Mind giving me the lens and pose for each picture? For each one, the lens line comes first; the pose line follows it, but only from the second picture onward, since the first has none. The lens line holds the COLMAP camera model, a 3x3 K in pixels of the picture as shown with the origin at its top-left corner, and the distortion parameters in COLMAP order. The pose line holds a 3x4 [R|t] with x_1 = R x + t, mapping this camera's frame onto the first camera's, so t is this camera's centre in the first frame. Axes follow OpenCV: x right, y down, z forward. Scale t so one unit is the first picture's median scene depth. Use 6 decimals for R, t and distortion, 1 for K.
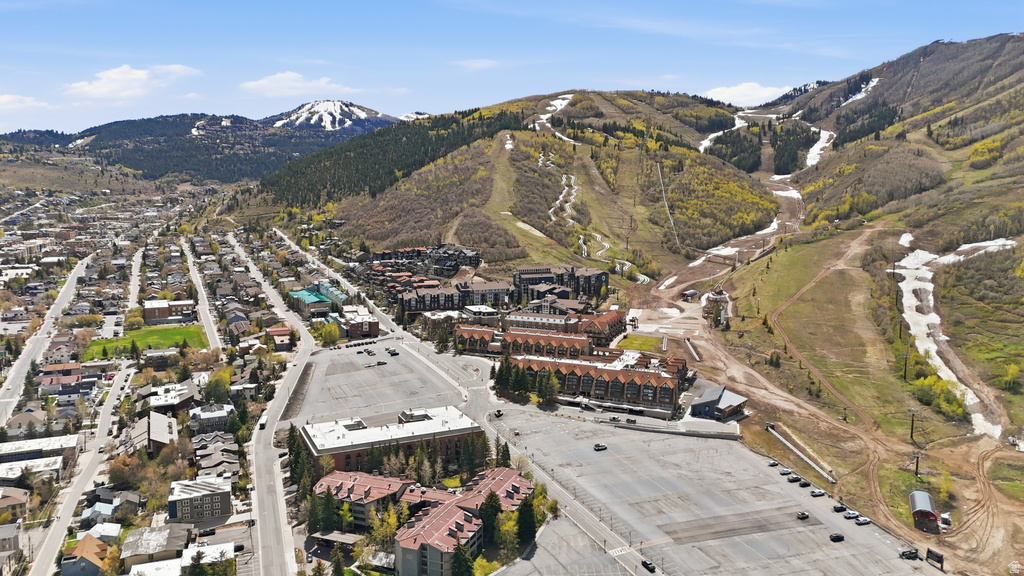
lens RADIAL K [[749.3, 0, 513.1], [0, 749.3, 289.5], [0, 0, 1]] dist [0.092249, -0.088341]
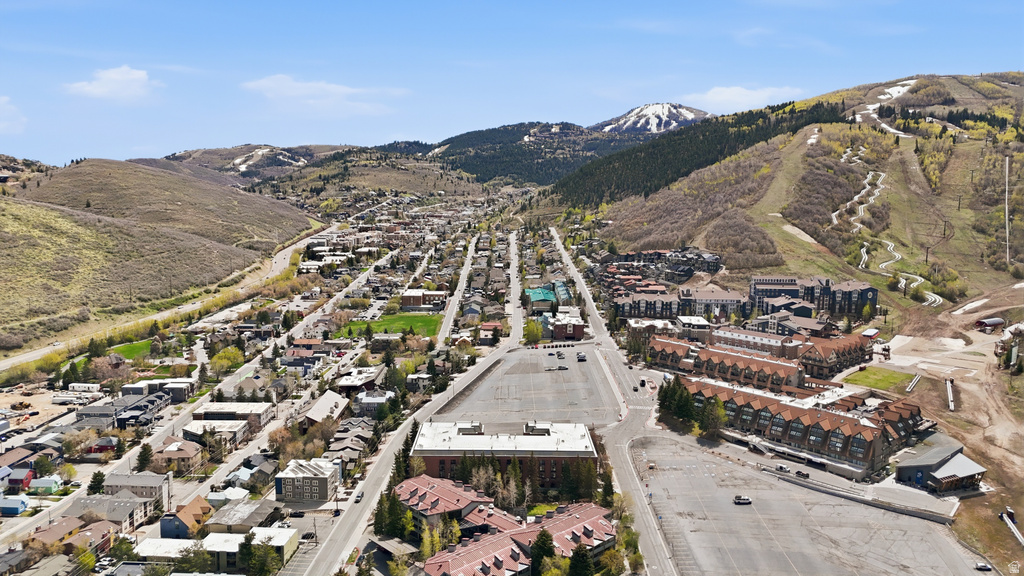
lens RADIAL K [[749.3, 0, 512.5], [0, 749.3, 287.1], [0, 0, 1]] dist [0.092249, -0.088341]
pose [[0.906372, 0.059409, -0.418282, 0.114037], [-0.062307, 0.998034, 0.006738, -0.005038], [0.417860, 0.019955, 0.908292, 0.077688]]
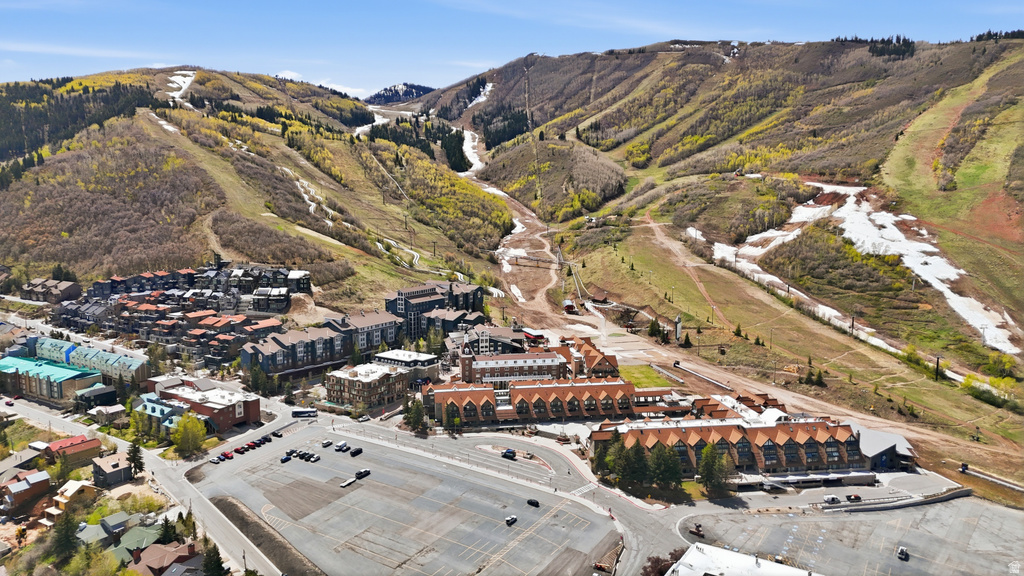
lens RADIAL K [[749.3, 0, 510.1], [0, 749.3, 287.6], [0, 0, 1]] dist [0.092249, -0.088341]
pose [[0.838737, -0.074961, 0.539352, -0.277964], [0.075301, 0.996930, 0.021459, -0.036729], [-0.539305, 0.022616, 0.841807, 0.314358]]
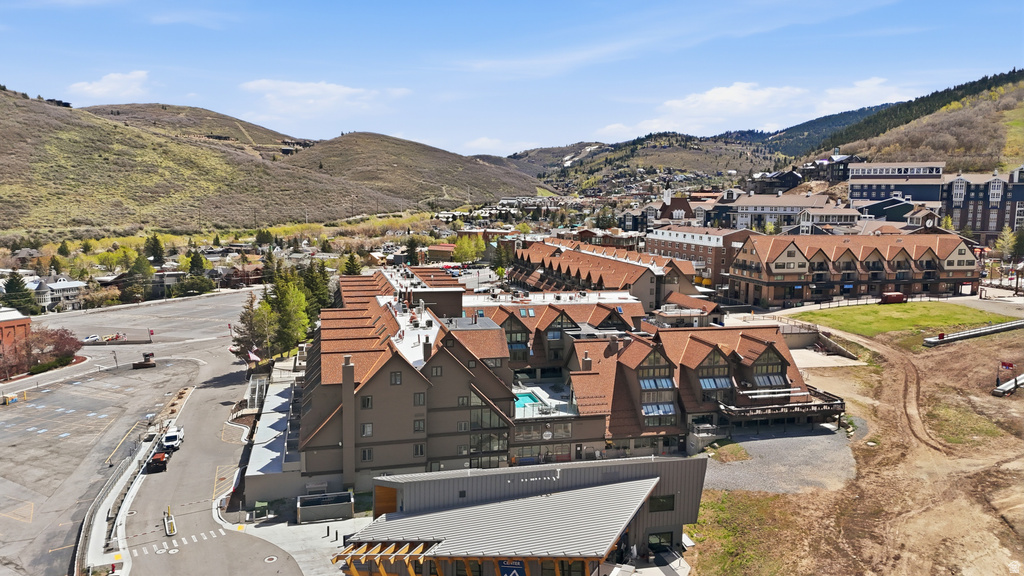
lens RADIAL K [[749.3, 0, 512.2], [0, 749.3, 289.7], [0, 0, 1]] dist [0.092249, -0.088341]
pose [[0.599879, 0.100381, -0.793769, 0.244150], [-0.116221, 0.992508, 0.037682, 0.050912], [0.791605, 0.069647, 0.607052, 0.522863]]
